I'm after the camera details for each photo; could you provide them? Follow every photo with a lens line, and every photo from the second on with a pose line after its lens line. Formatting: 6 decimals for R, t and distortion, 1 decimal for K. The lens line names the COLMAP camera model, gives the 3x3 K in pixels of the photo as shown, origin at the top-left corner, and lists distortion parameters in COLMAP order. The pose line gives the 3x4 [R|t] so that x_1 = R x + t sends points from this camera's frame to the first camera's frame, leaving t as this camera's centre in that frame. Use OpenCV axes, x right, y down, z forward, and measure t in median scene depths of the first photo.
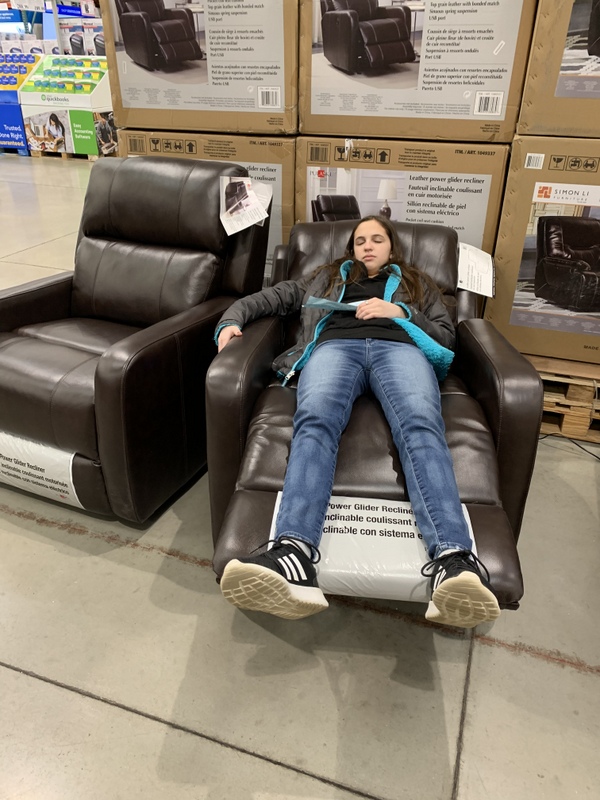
lens RADIAL K [[597.1, 0, 294.7], [0, 597.1, 395.9], [0, 0, 1]] dist [0.005540, -0.002505]
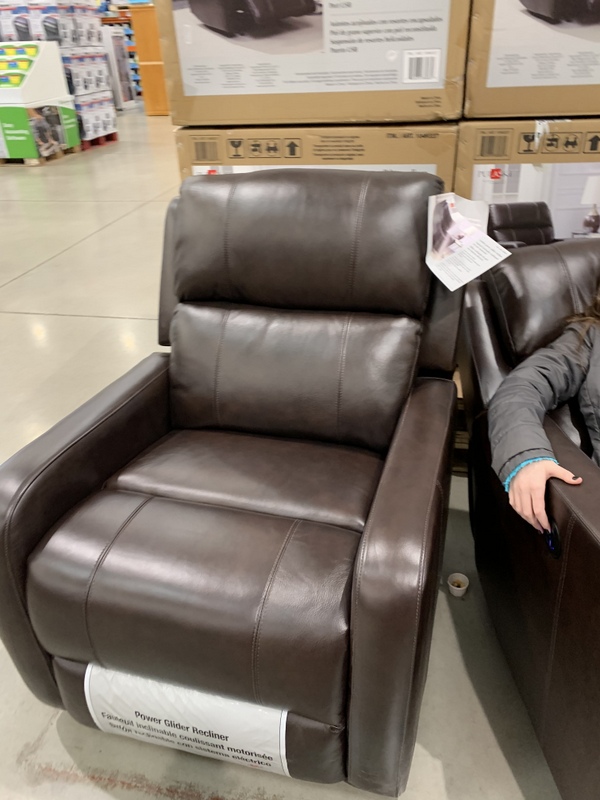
lens RADIAL K [[597.1, 0, 306.4], [0, 597.1, 404.1], [0, 0, 1]] dist [0.005540, -0.002505]
pose [[0.987800, -0.116097, 0.103793, -0.279876], [0.112120, 0.992747, 0.043385, -0.162104], [-0.108077, -0.031218, 0.993652, 0.326429]]
